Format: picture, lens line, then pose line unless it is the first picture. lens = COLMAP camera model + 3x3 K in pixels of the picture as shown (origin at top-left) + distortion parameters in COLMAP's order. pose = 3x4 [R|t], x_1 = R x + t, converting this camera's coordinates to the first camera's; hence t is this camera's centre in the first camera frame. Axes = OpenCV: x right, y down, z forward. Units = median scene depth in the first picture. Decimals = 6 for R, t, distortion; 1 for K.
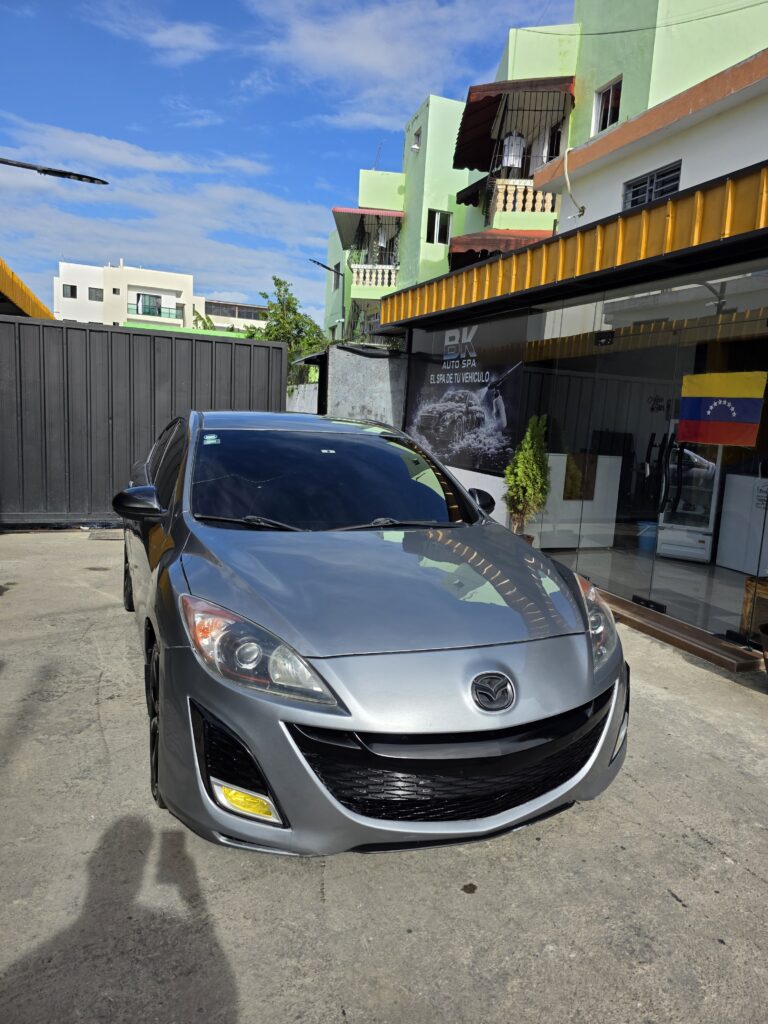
lens RADIAL K [[685.0, 0, 389.8], [0, 685.0, 510.9], [0, 0, 1]] dist [0.070134, -0.067402]
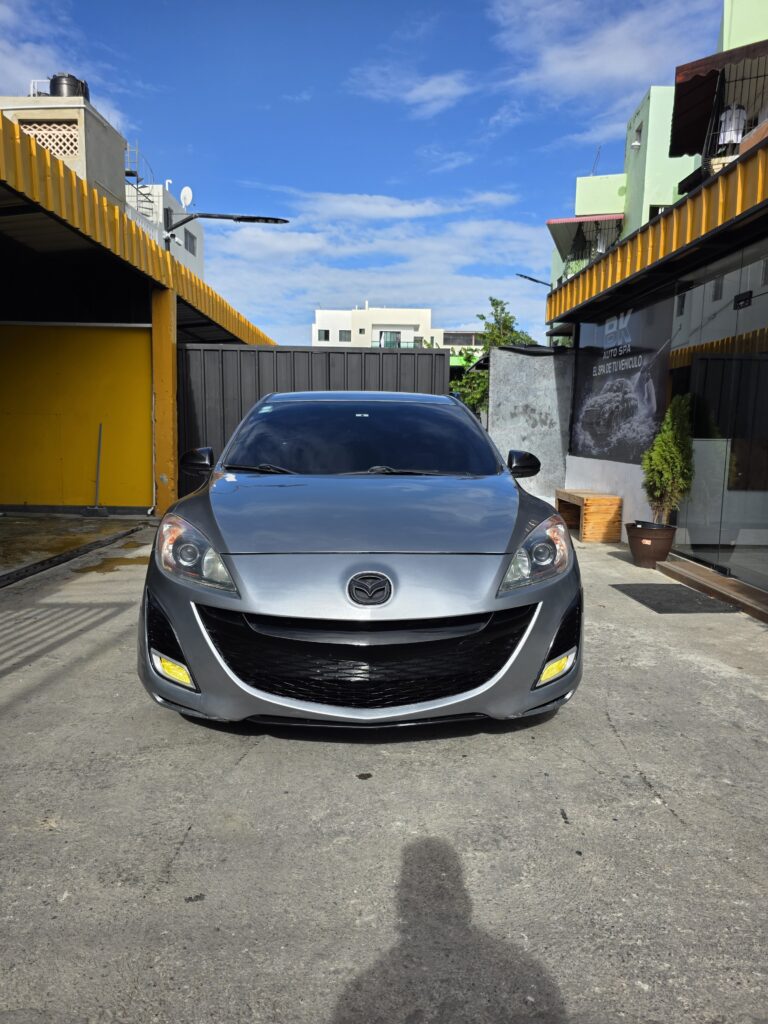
lens RADIAL K [[690.0, 0, 378.5], [0, 690.0, 513.7], [0, 0, 1]] dist [0.059798, -0.055038]
pose [[0.934759, -0.001051, -0.355280, 0.117944], [-0.011039, 0.999427, -0.031999, 0.038138], [0.355110, 0.033833, 0.934212, -0.004146]]
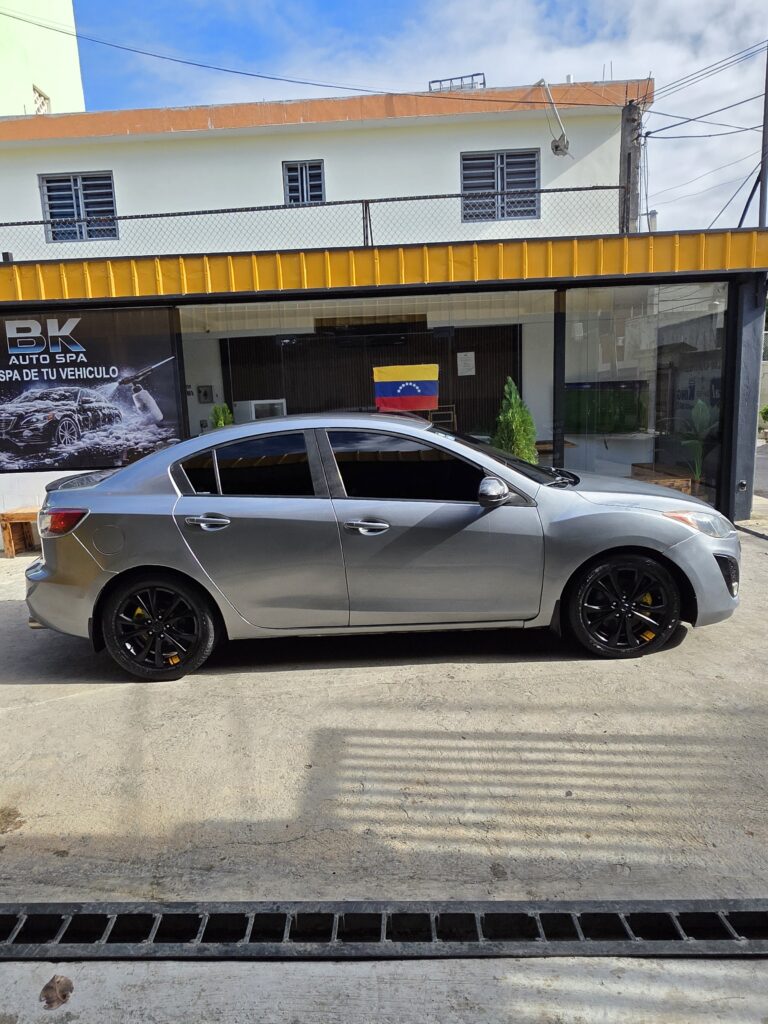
lens RADIAL K [[667.8, 0, 368.1], [0, 667.8, 514.9], [0, 0, 1]] dist [0.004387, -0.000714]
pose [[0.404894, -0.227600, 0.885584, -0.488928], [0.192273, 0.968063, 0.160889, -0.065592], [-0.893920, 0.105130, 0.435724, 0.227211]]
